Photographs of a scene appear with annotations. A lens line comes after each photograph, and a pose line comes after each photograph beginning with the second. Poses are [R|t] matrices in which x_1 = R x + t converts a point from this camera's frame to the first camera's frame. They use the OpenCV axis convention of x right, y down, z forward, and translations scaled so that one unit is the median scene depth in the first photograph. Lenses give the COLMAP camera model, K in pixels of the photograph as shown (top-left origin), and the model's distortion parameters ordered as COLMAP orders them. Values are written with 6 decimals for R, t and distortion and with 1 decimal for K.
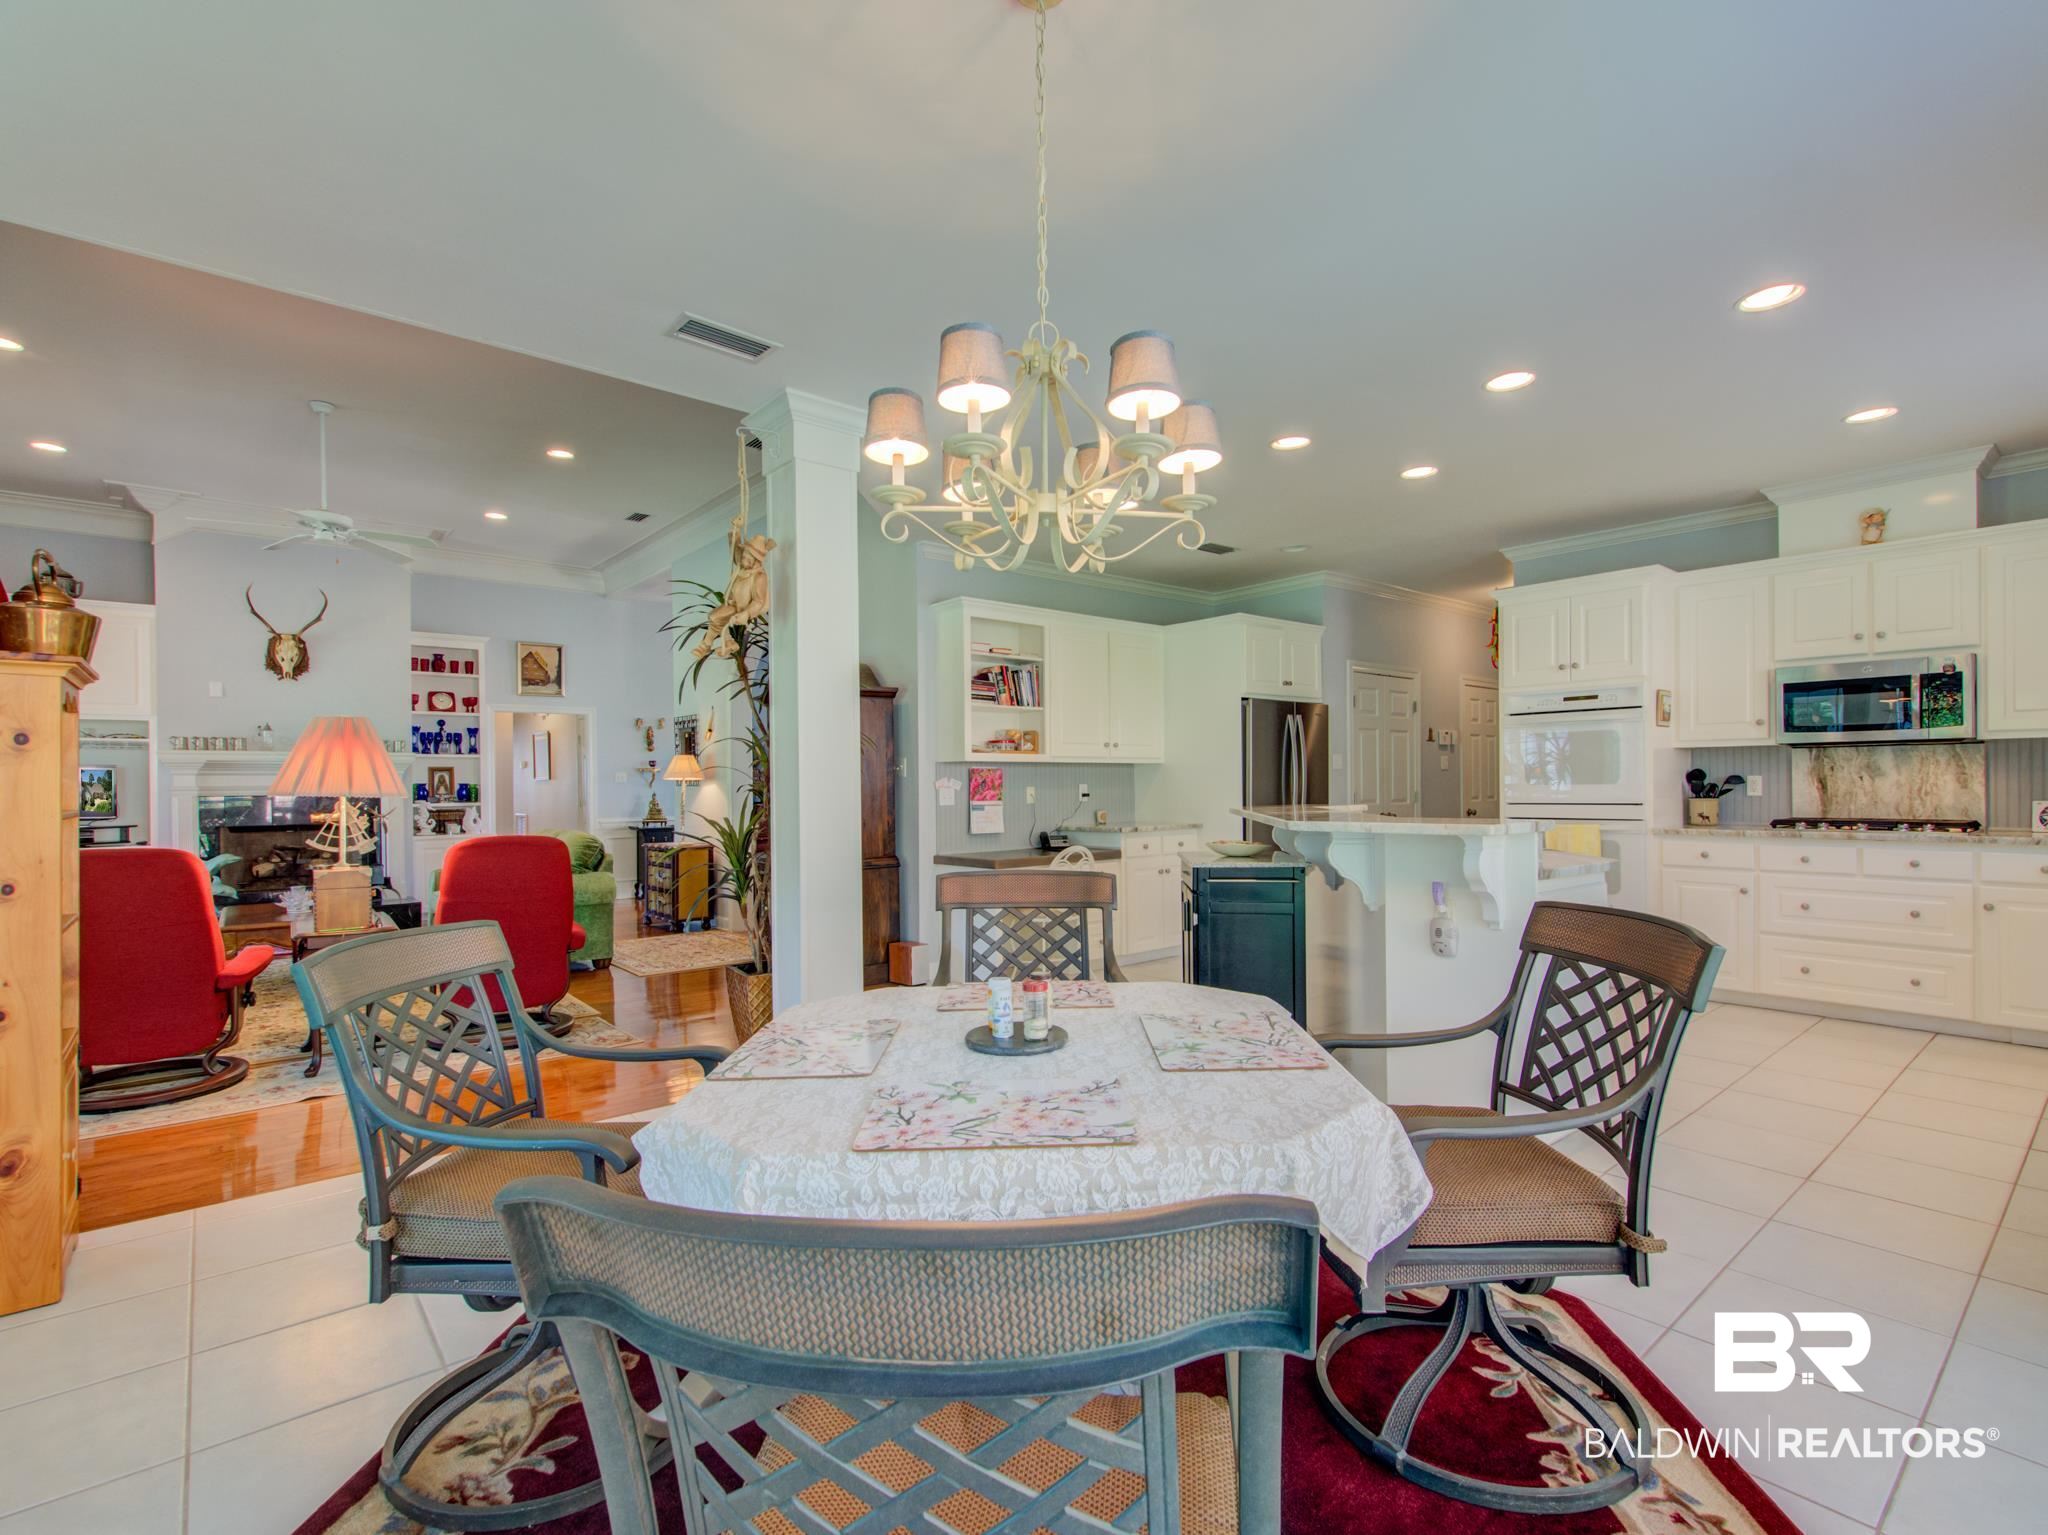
lens RADIAL K [[976.9, 0, 1026.3], [0, 976.9, 786.4], [0, 0, 1]] dist [0.001962, -0.000027]
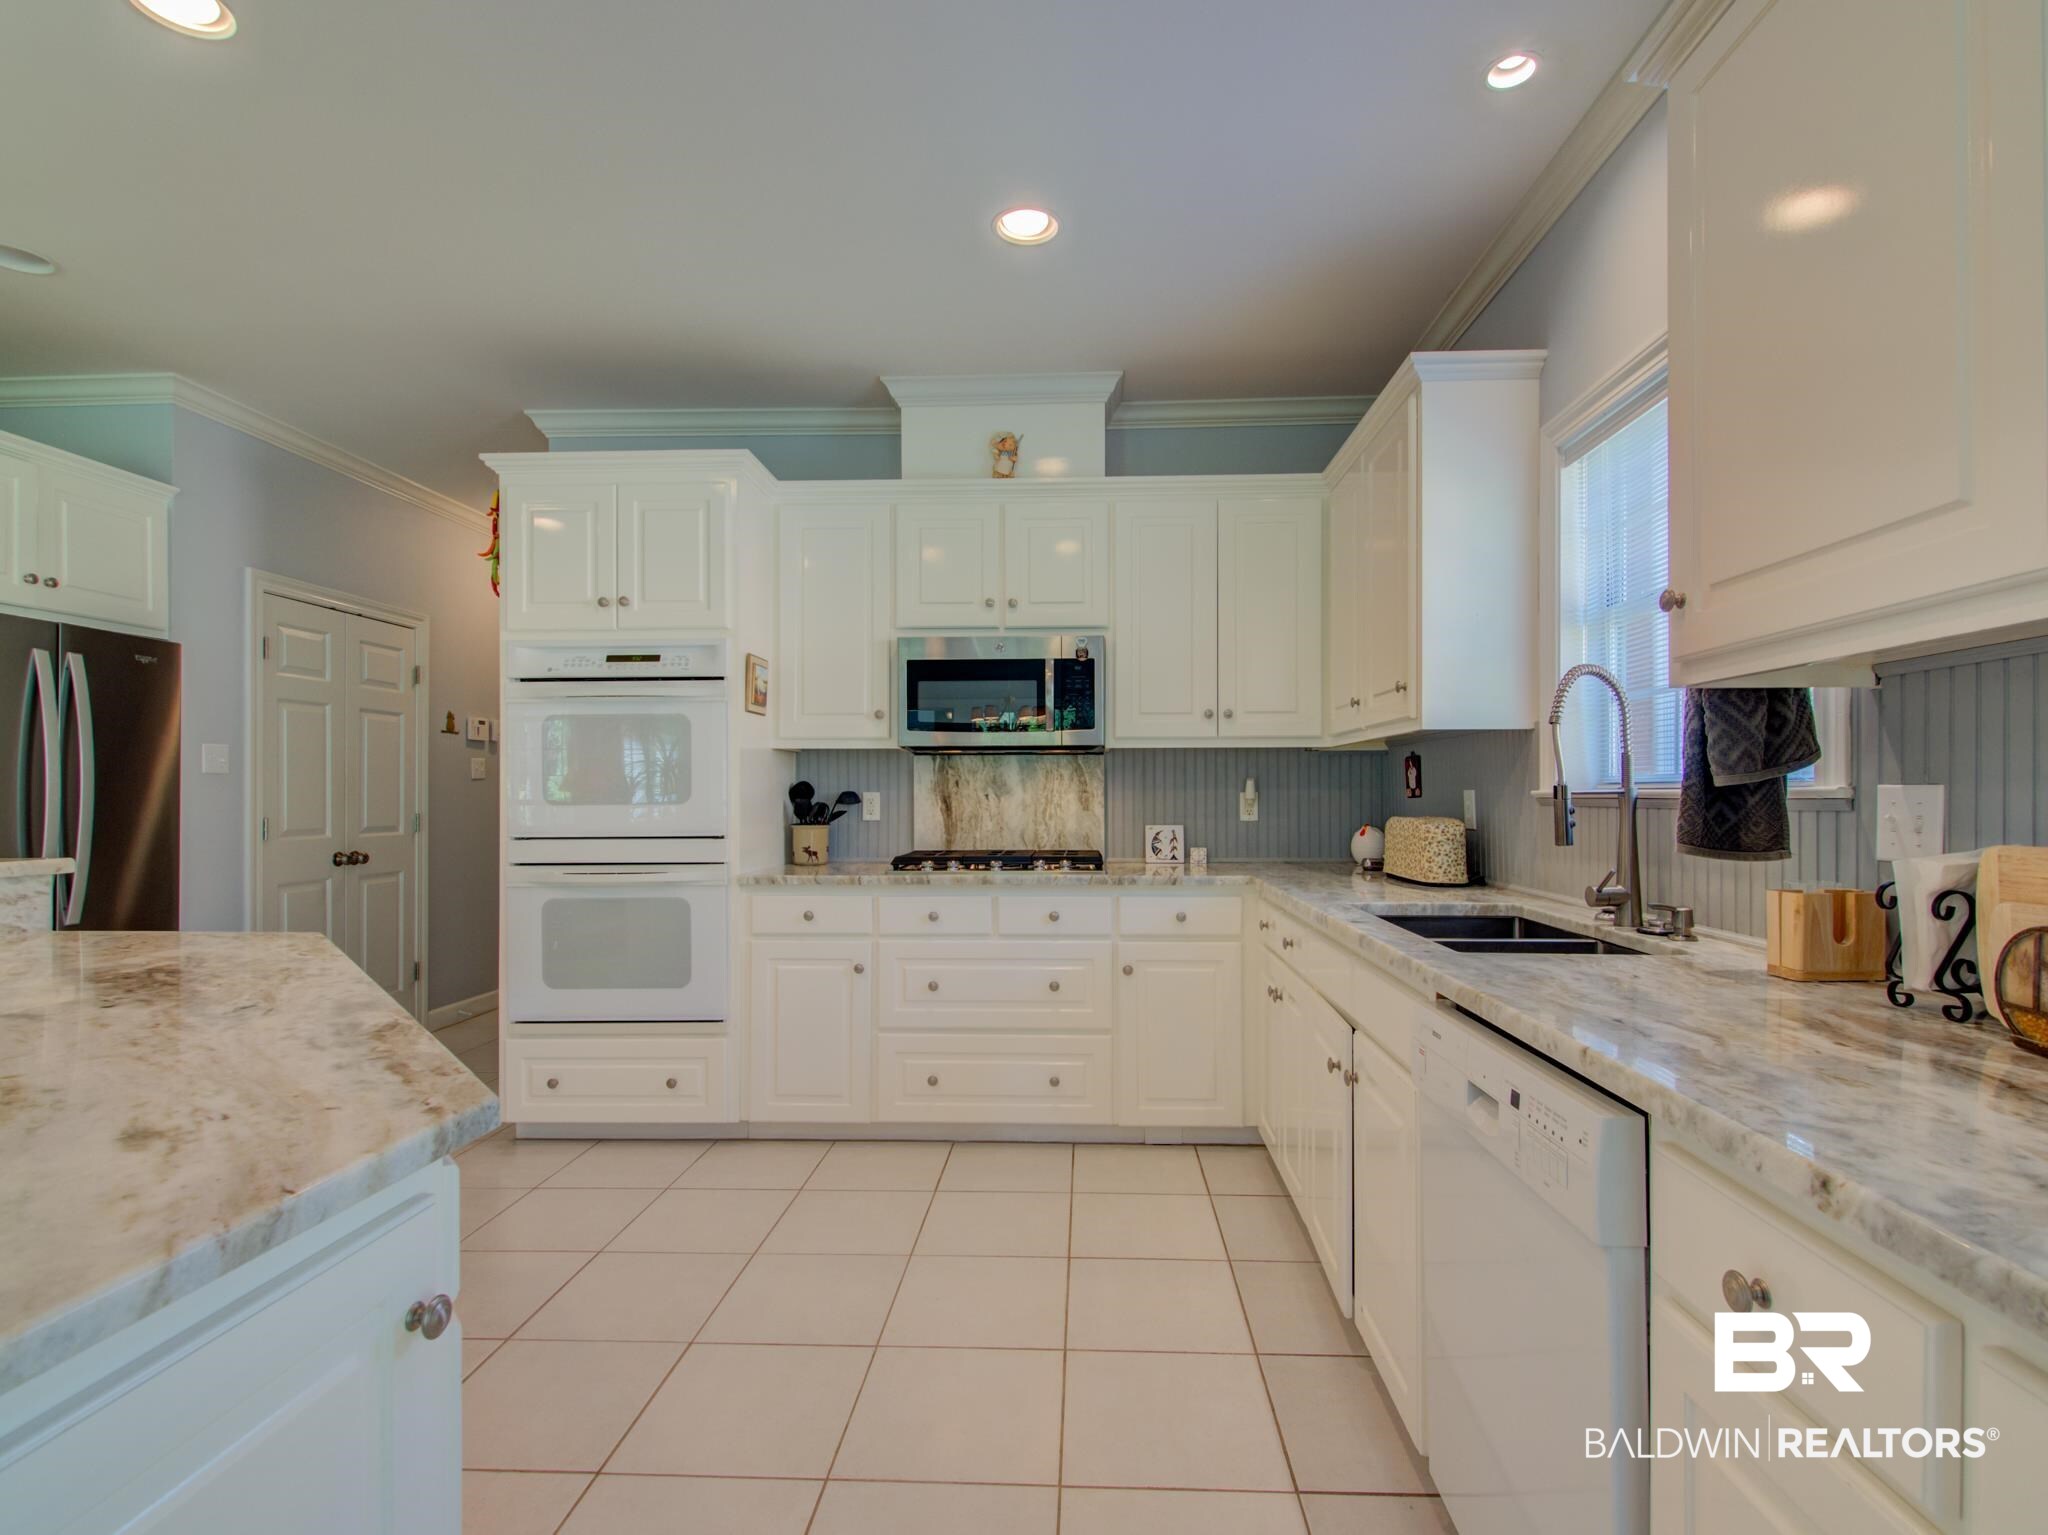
lens RADIAL K [[971.9, 0, 1060.1], [0, 971.9, 792.8], [0, 0, 1]] dist [0.000456, -0.000172]
pose [[0.667284, 0.008847, 0.744751, 0.332520], [-0.002258, 0.999949, -0.009855, -0.004103], [-0.744800, 0.004894, 0.667270, 0.457533]]
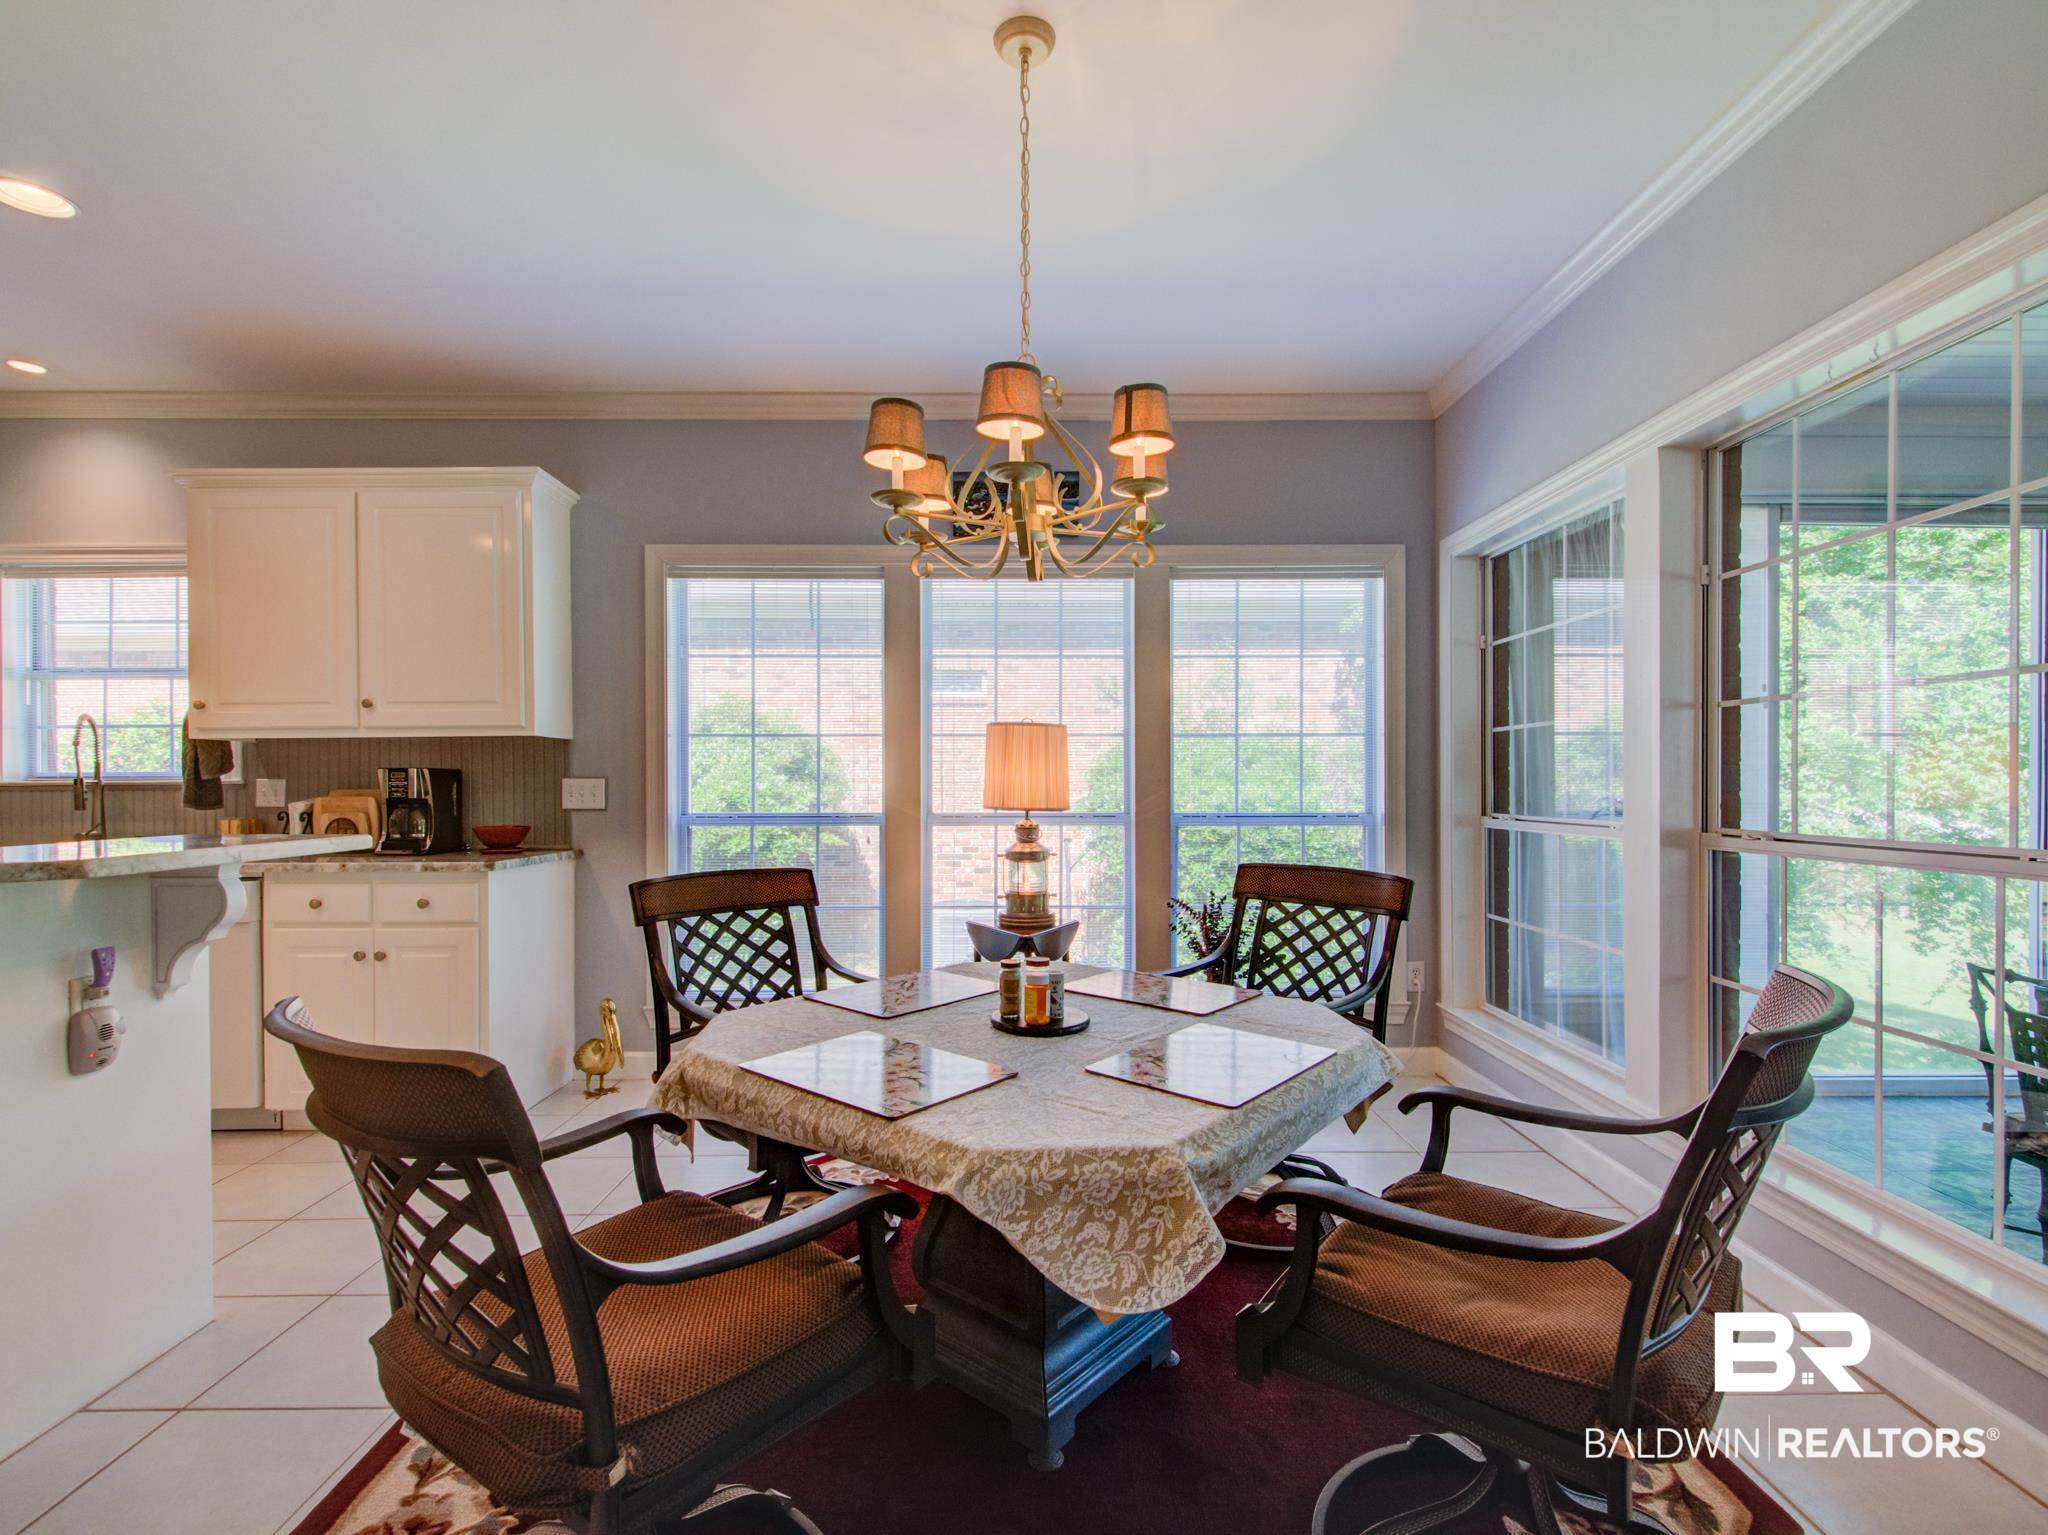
lens RADIAL K [[1018.8, 0, 1050.6], [0, 1018.8, 772.8], [0, 0, 1]] dist [-0.000211, -0.000385]
pose [[-0.788352, 0.020653, 0.614877, -0.248814], [0.014720, 0.999783, -0.014709, 0.005748], [-0.615048, -0.002545, -0.788486, 0.716441]]
